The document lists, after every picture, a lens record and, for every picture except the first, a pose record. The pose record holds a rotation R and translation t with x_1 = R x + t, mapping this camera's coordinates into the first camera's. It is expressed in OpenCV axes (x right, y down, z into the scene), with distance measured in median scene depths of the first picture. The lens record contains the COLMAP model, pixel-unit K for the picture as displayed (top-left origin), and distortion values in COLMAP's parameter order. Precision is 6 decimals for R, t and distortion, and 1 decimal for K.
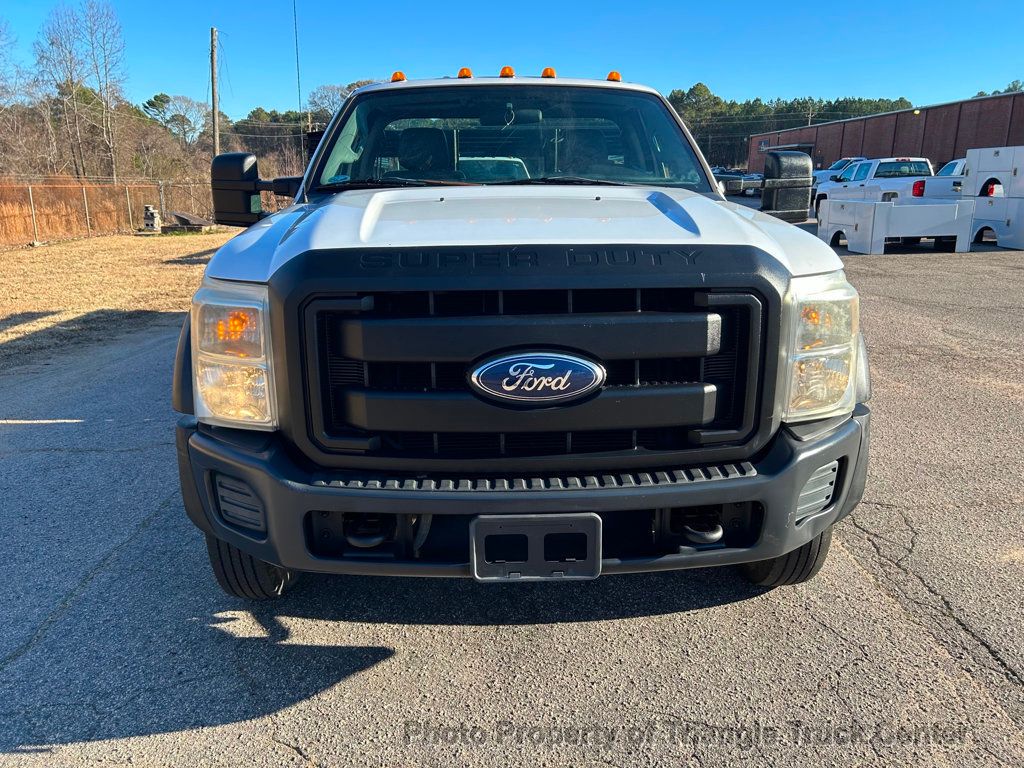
lens RADIAL K [[771.0, 0, 514.9], [0, 771.0, 383.6], [0, 0, 1]] dist [0.056336, -0.059739]
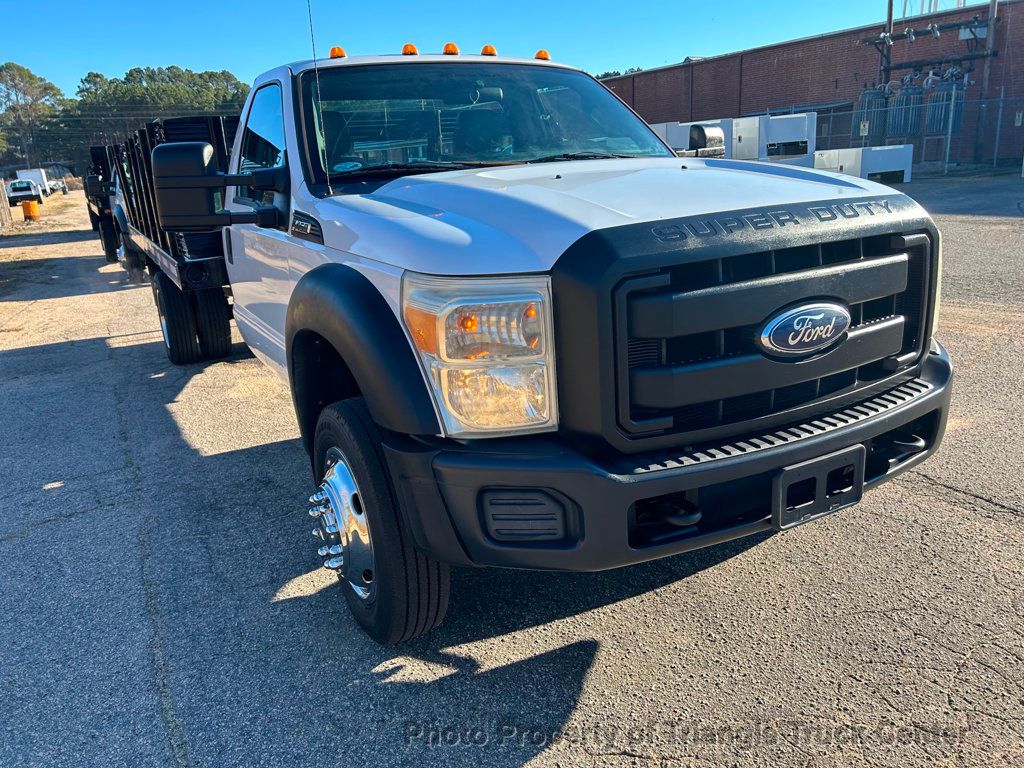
lens RADIAL K [[771.0, 0, 513.3], [0, 771.0, 383.4], [0, 0, 1]] dist [0.056336, -0.059739]
pose [[0.892362, -0.167659, 0.419024, -0.436432], [0.162363, 0.985536, 0.048561, -0.028360], [-0.421105, 0.024700, 0.906676, 0.109184]]
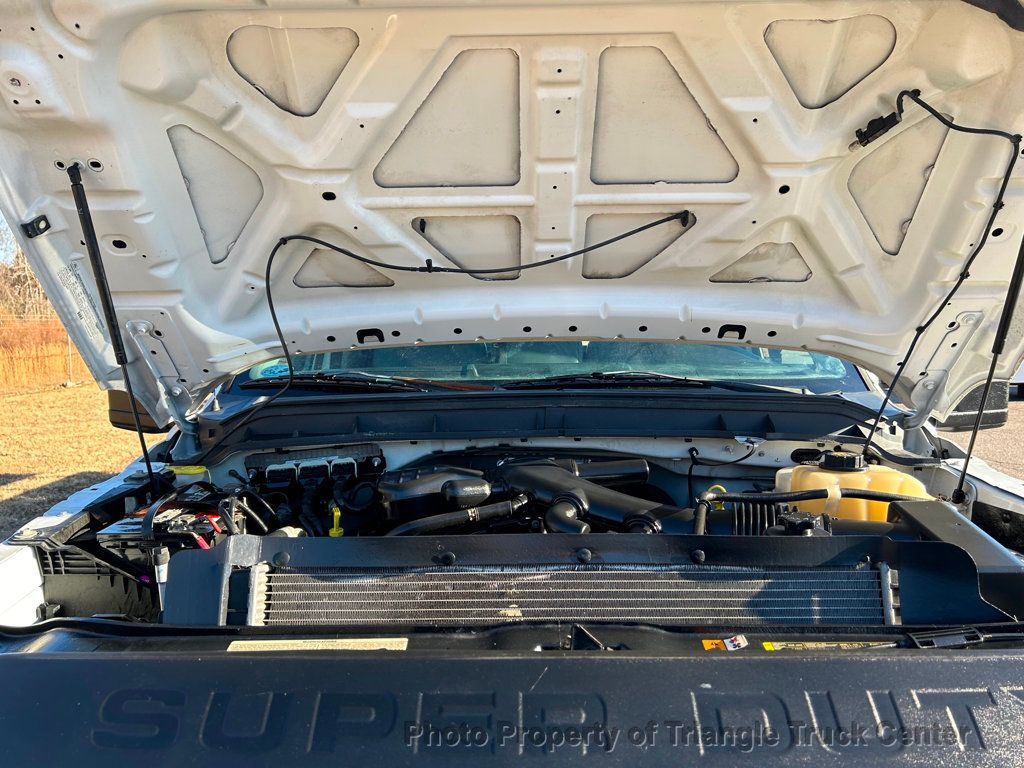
lens RADIAL K [[771.0, 0, 512.4], [0, 771.0, 383.2], [0, 0, 1]] dist [0.056336, -0.059739]
pose [[0.998546, 0.001768, -0.053874, 0.003405], [-0.010722, 0.986002, -0.166386, -0.136701], [0.052826, 0.166722, 0.984588, 0.347829]]
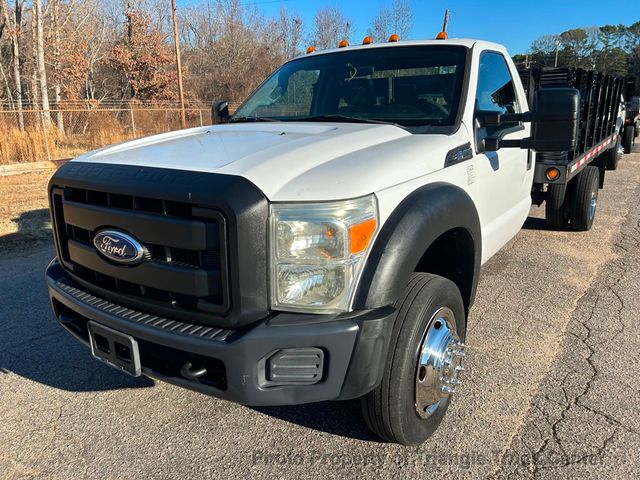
lens RADIAL K [[481.9, 0, 316.3], [0, 481.9, 235.4], [0, 0, 1]] dist [0.056336, -0.059739]
pose [[0.797392, 0.143100, -0.586250, 0.532192], [-0.134699, 0.989174, 0.058239, -0.081499], [0.588237, 0.032528, 0.808034, 0.225381]]
